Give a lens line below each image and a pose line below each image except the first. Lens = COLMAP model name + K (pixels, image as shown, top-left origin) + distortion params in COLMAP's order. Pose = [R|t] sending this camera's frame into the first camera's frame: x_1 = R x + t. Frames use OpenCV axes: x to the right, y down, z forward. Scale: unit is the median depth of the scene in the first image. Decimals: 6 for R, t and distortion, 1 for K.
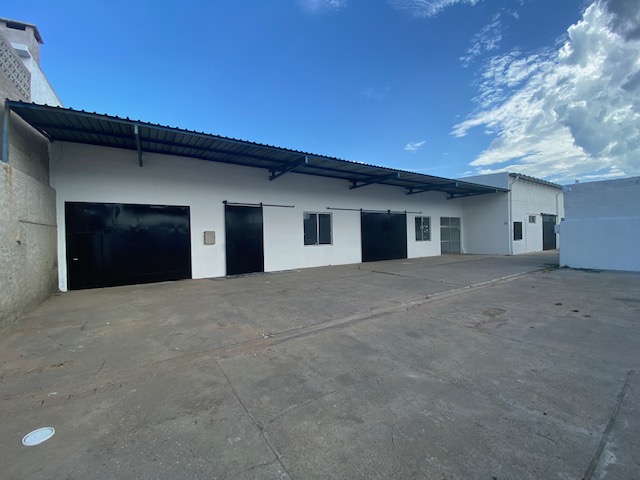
lens RADIAL K [[258.6, 0, 317.5], [0, 258.6, 238.5], [0, 0, 1]] dist [0.043032, -0.029230]
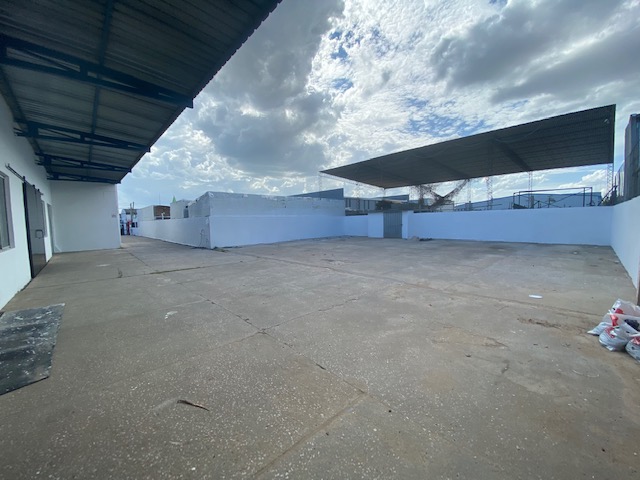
lens RADIAL K [[258.6, 0, 317.5], [0, 258.6, 238.5], [0, 0, 1]] dist [0.043032, -0.029230]
pose [[-0.149308, -0.036550, 0.988115, -1.363355], [0.027787, 0.998767, 0.041143, 0.026009], [-0.988400, 0.033600, -0.148108, 1.451492]]
